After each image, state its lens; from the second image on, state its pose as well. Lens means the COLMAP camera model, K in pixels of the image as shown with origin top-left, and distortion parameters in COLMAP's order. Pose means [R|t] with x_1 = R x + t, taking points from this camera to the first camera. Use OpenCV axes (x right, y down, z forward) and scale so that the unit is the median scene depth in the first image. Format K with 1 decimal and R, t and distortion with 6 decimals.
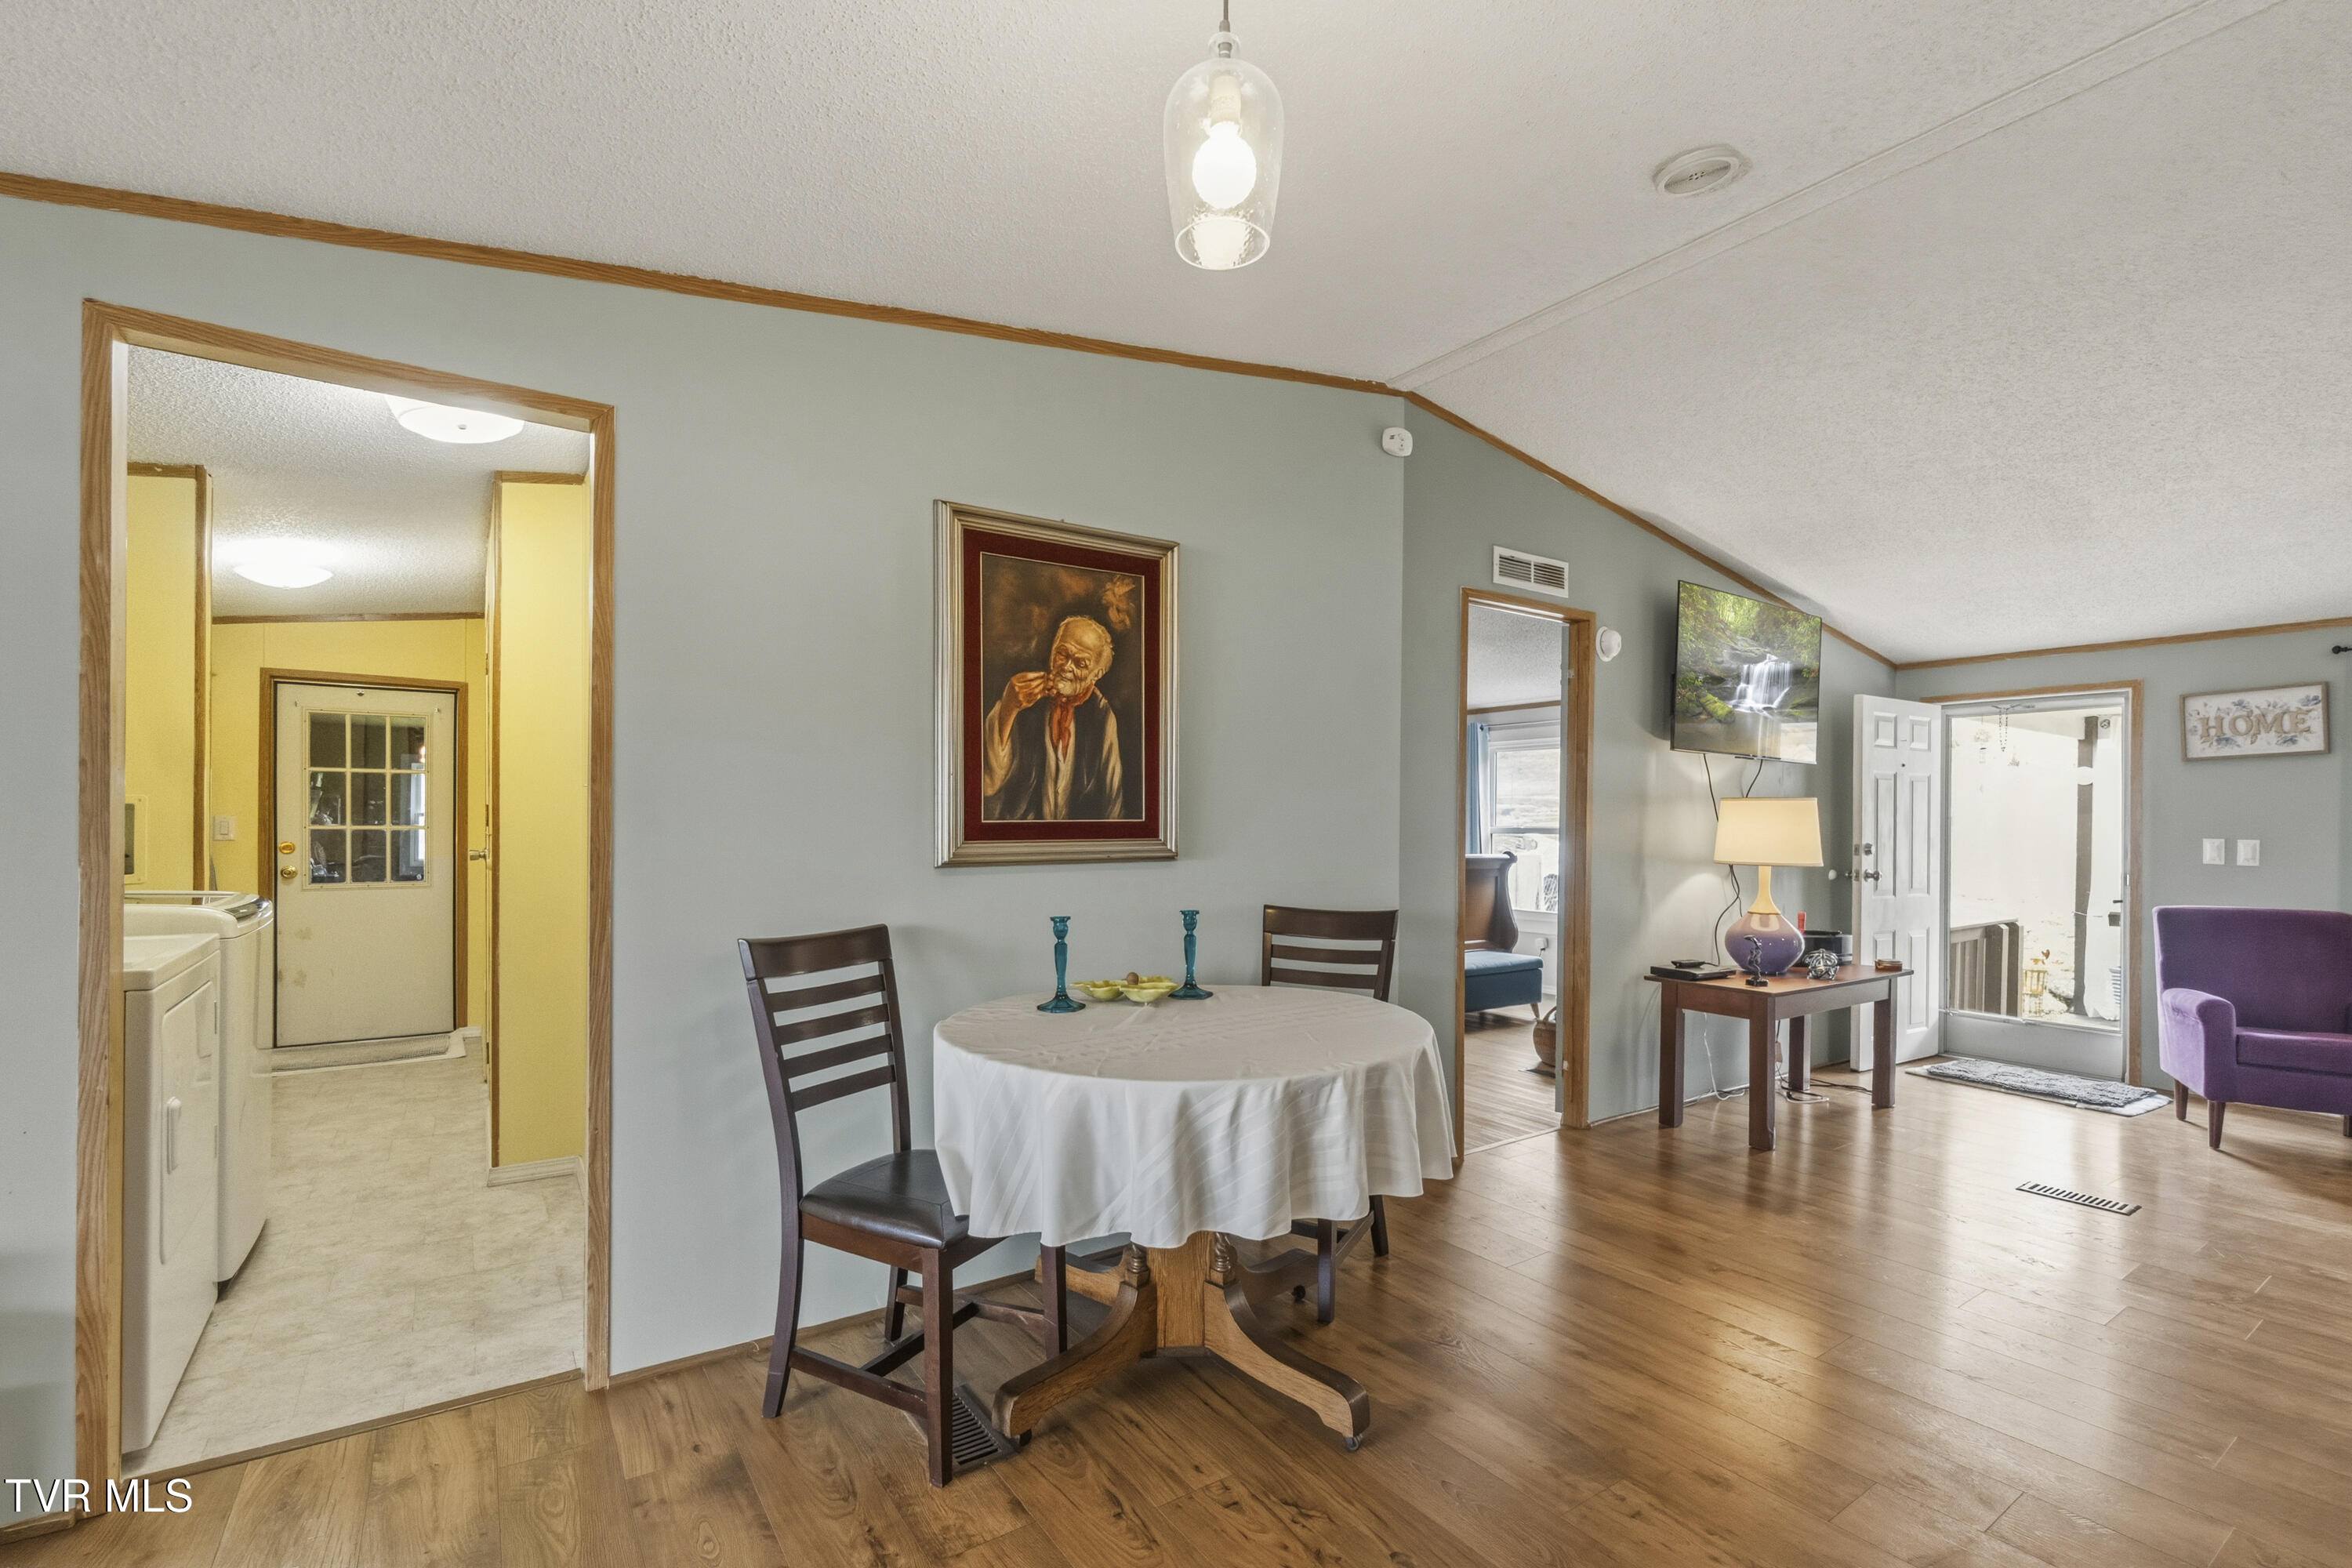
lens RADIAL K [[1027.0, 0, 1180.2], [0, 1027.0, 829.6], [0, 0, 1]] dist [-0.000312, 0.000190]
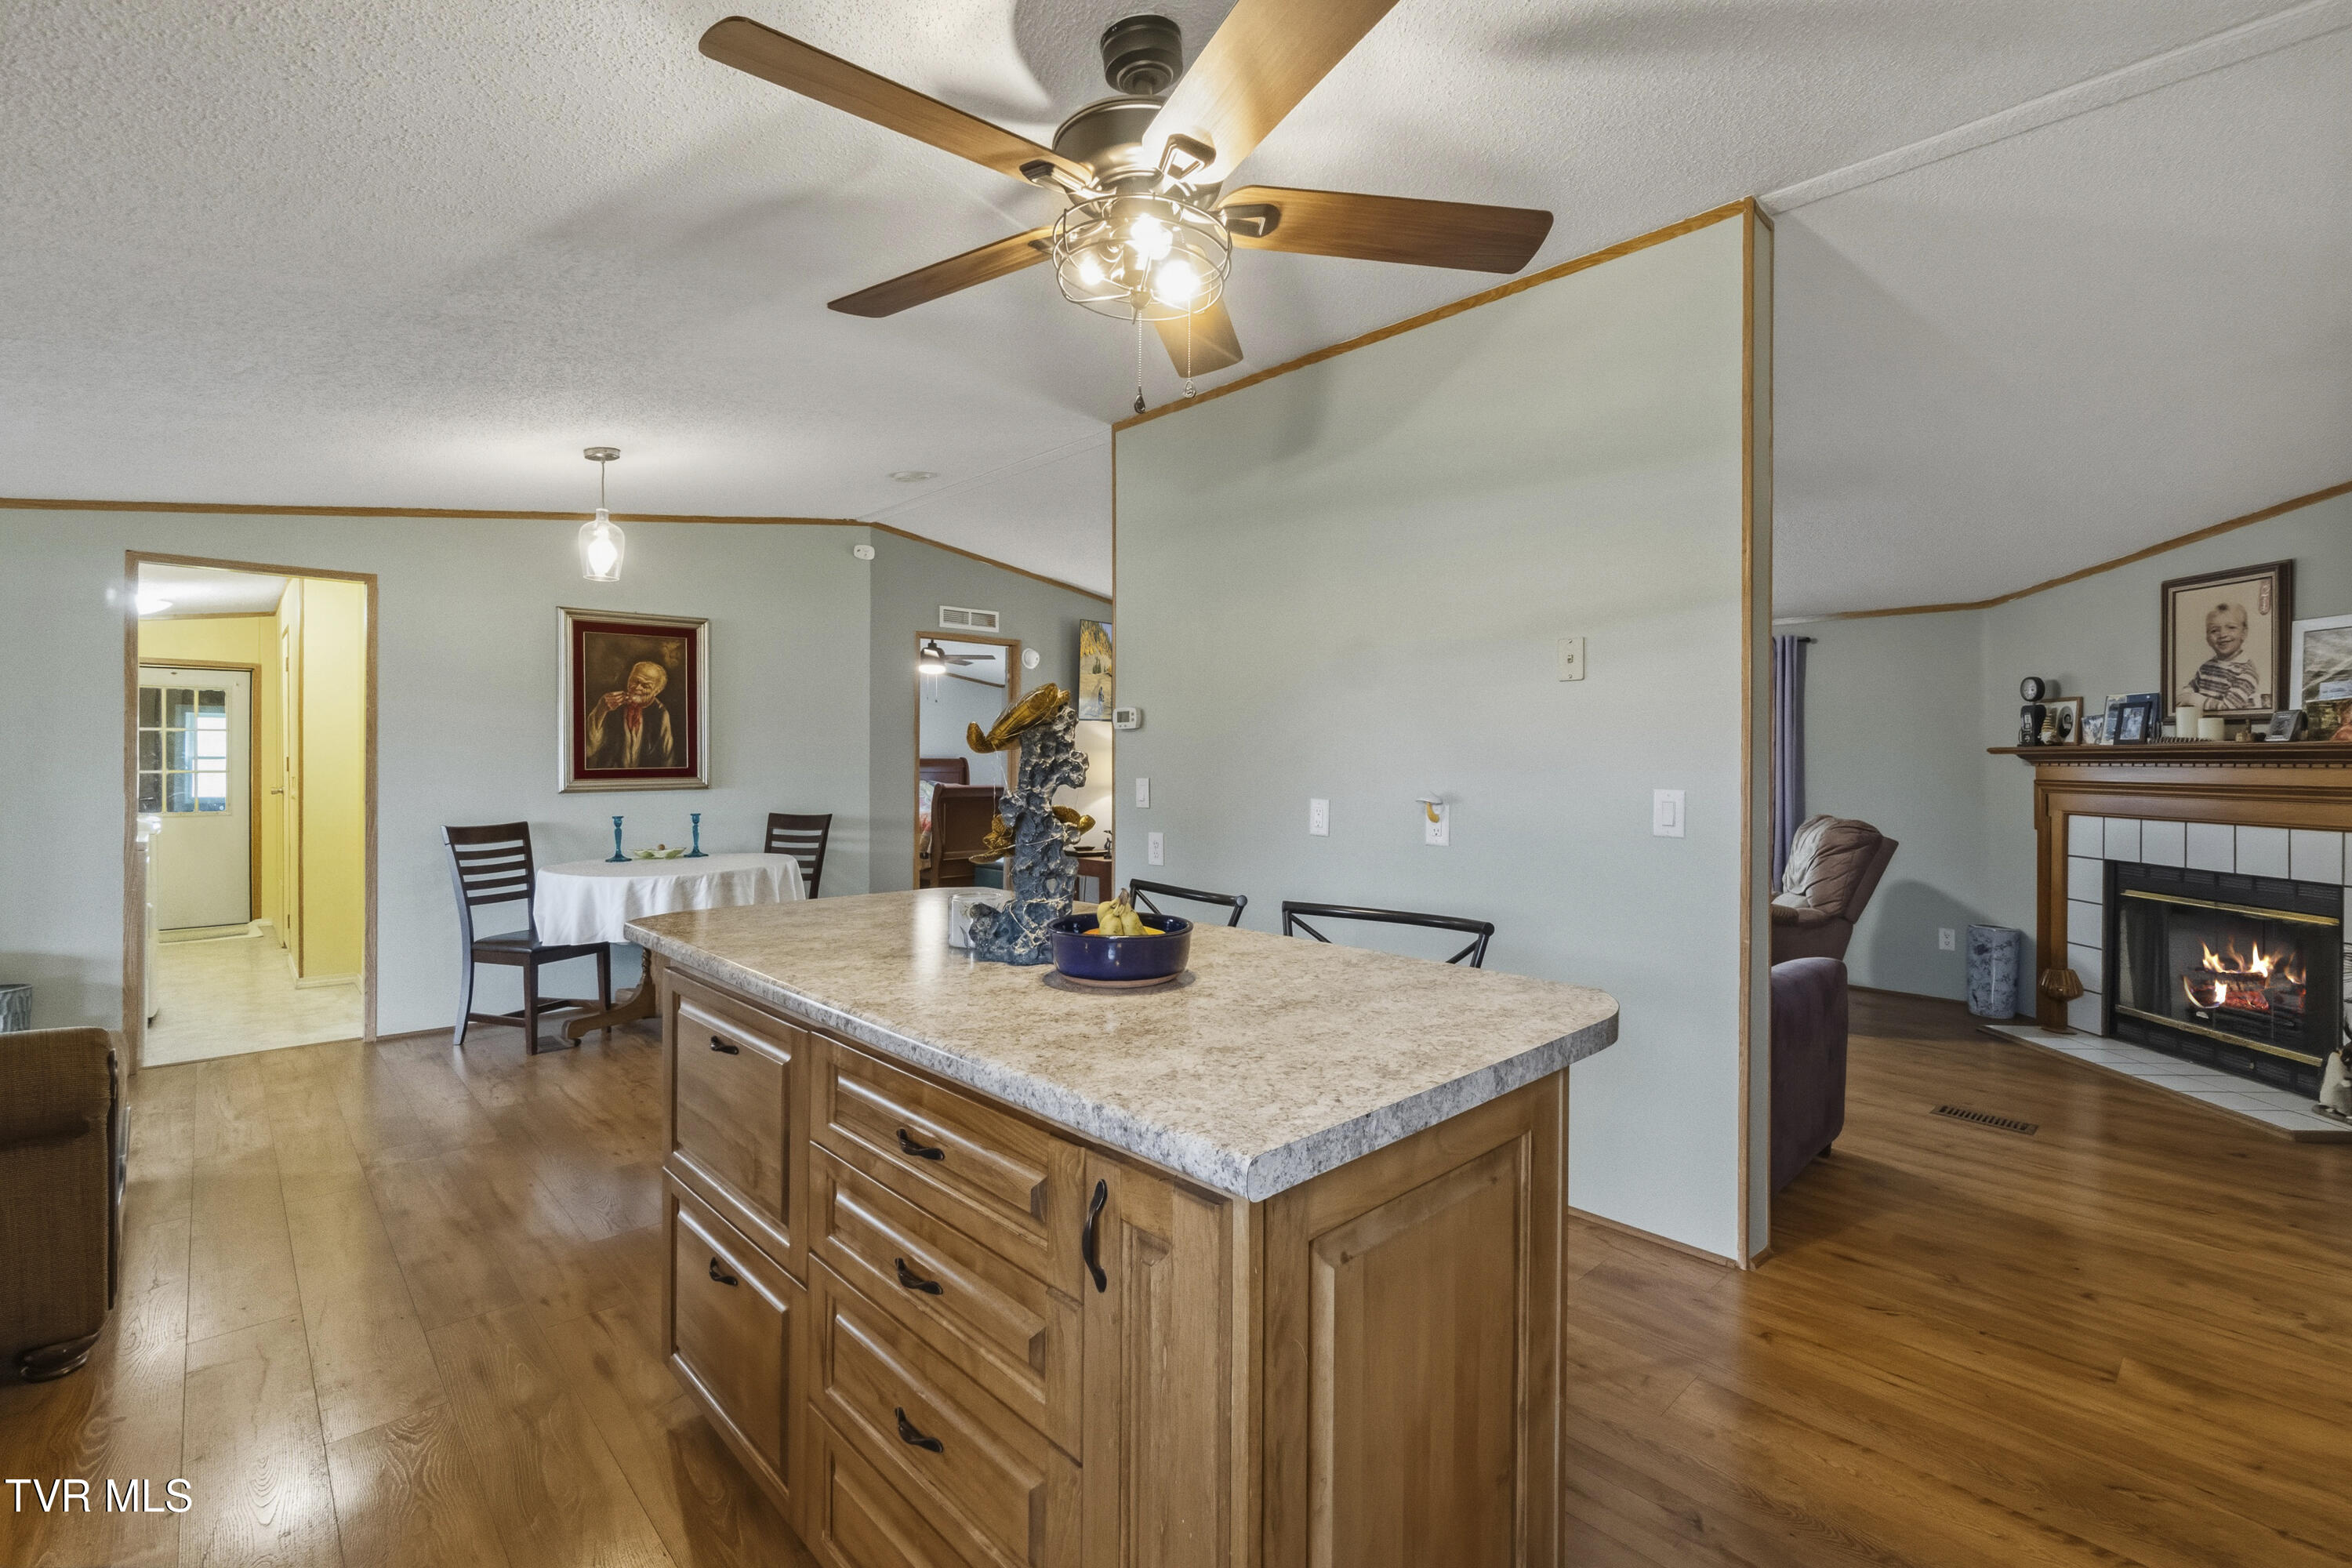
lens RADIAL K [[1027.0, 0, 1159.9], [0, 1027.0, 756.7], [0, 0, 1]] dist [-0.000312, 0.000190]
pose [[0.989737, -0.004741, 0.142824, 0.566709], [0.005689, 0.999964, -0.006229, -0.012546], [-0.142789, 0.006978, 0.989729, -1.013242]]
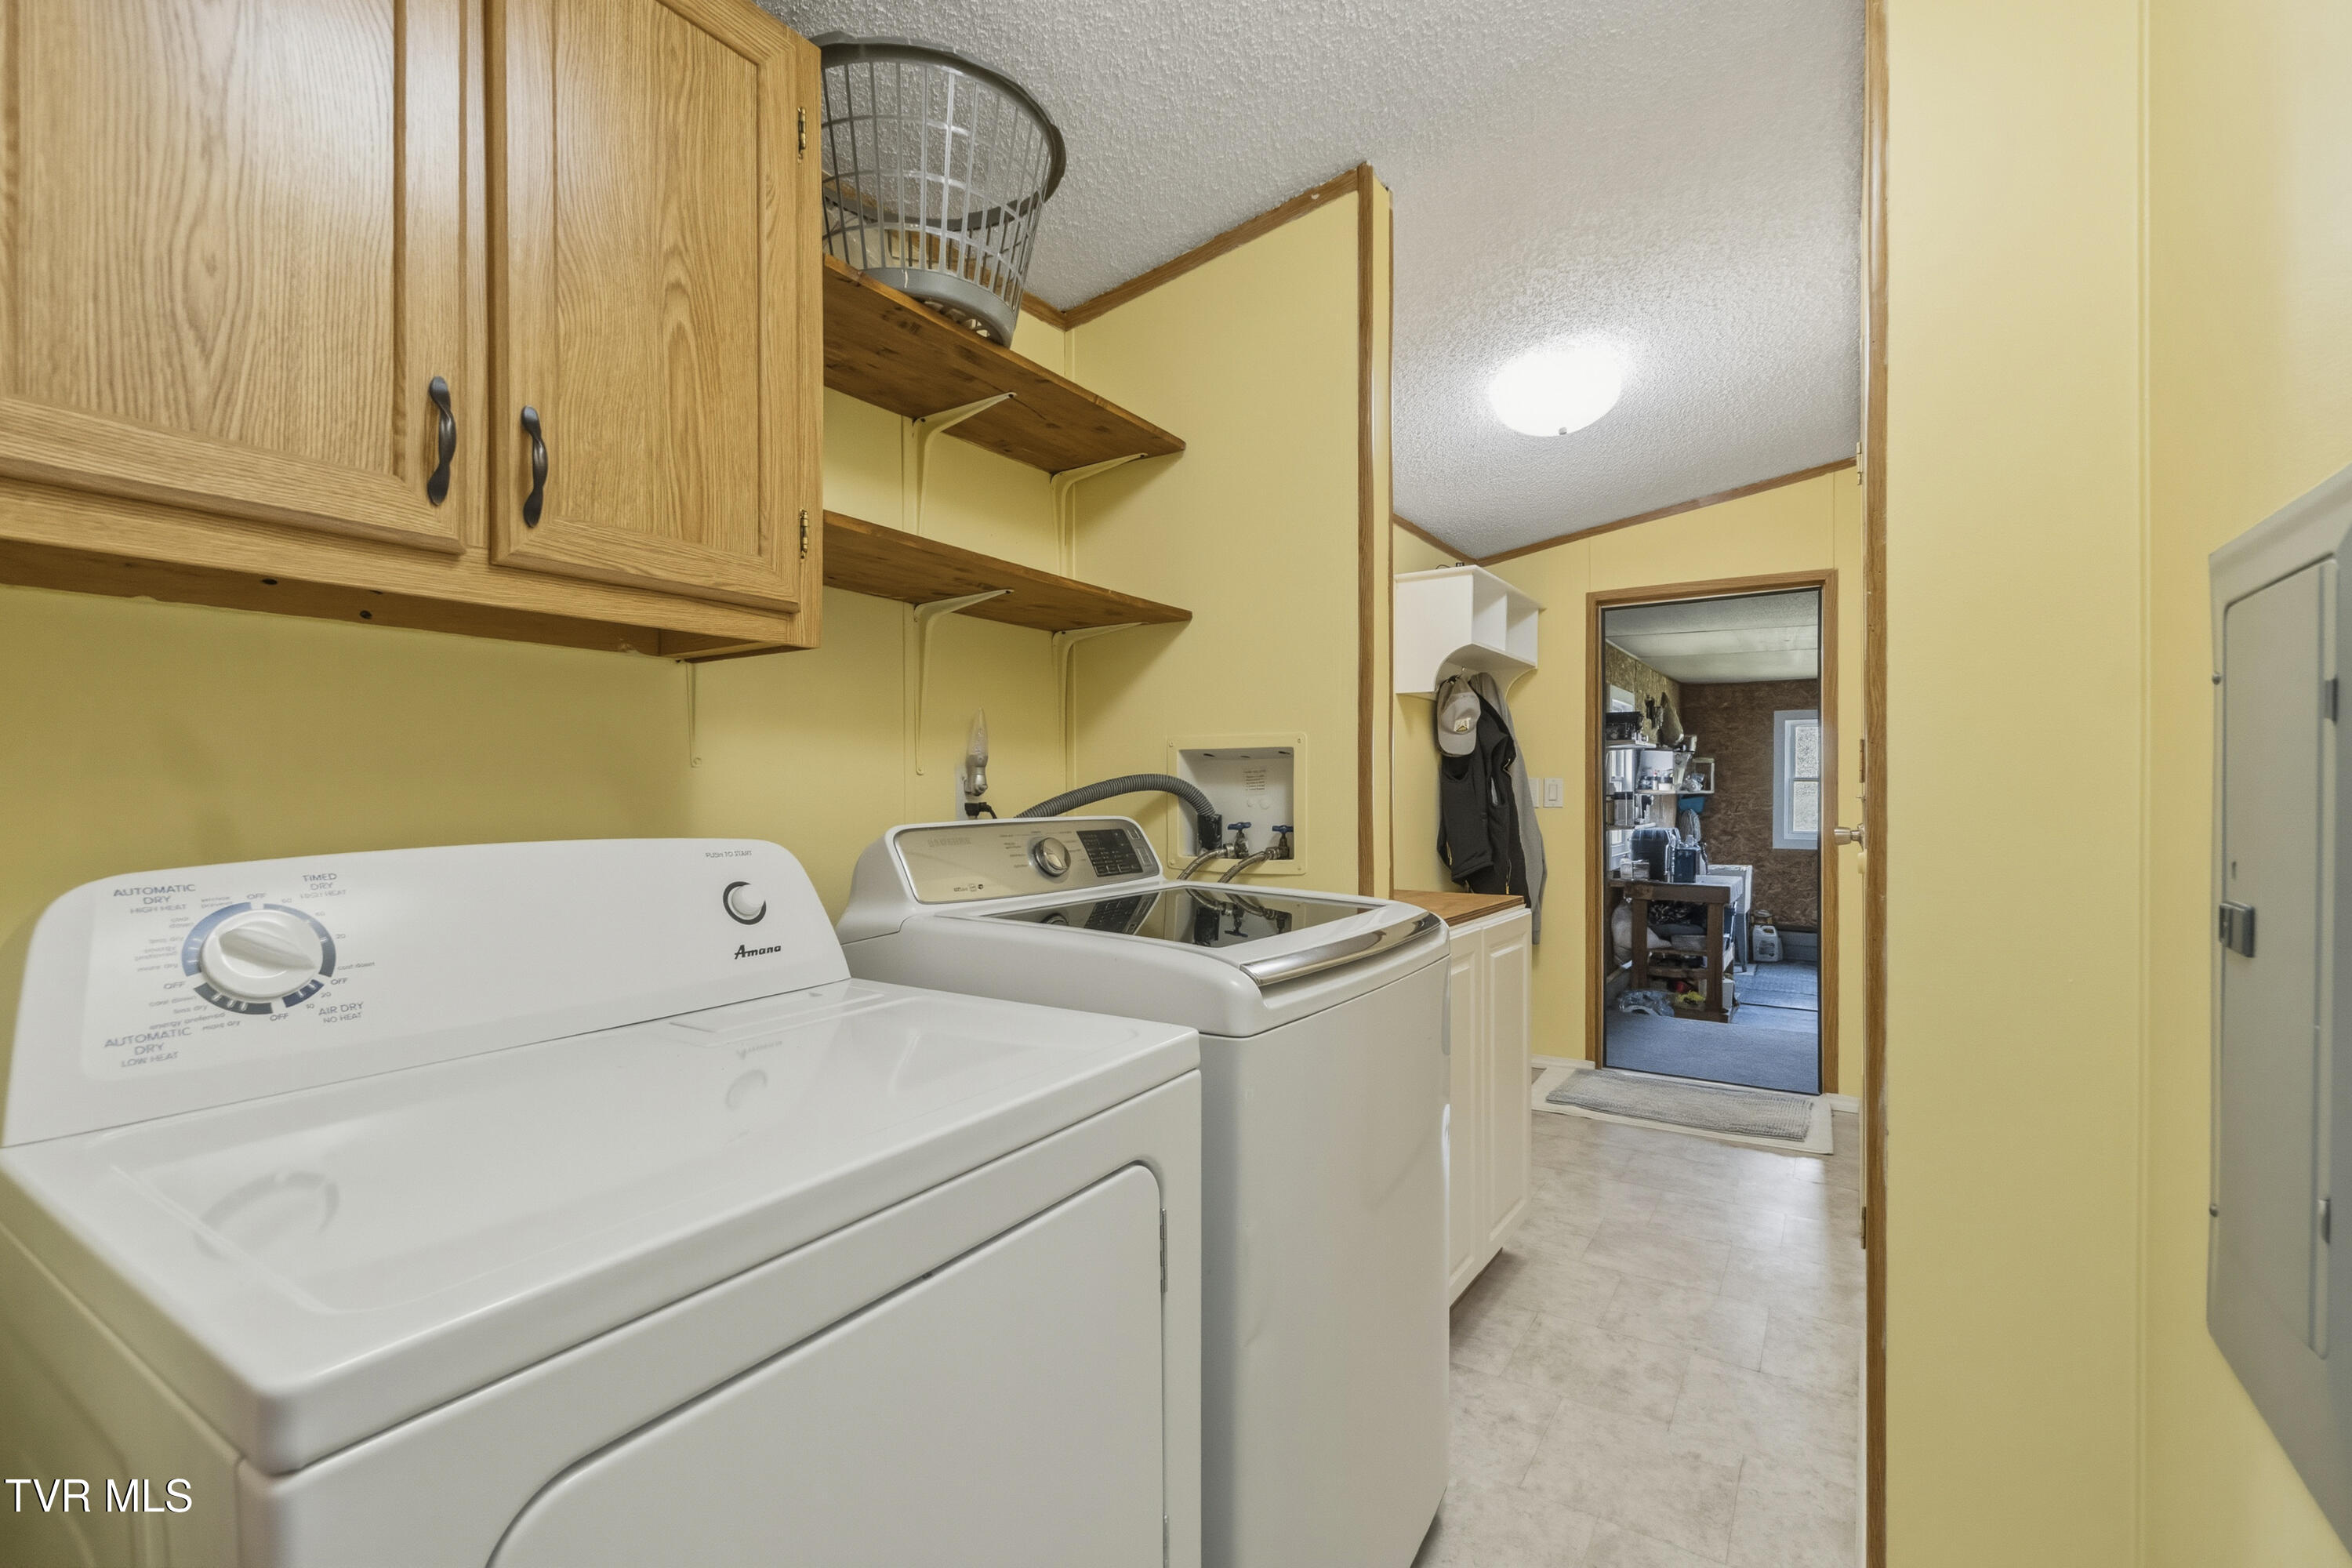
lens RADIAL K [[1027.0, 0, 1186.1], [0, 1027.0, 799.9], [0, 0, 1]] dist [-0.000312, 0.000190]
pose [[0.375887, -0.002409, -0.926662, -0.484888], [0.004241, 0.999991, -0.000879, 0.007123], [0.926656, -0.003600, 0.375893, 0.736633]]
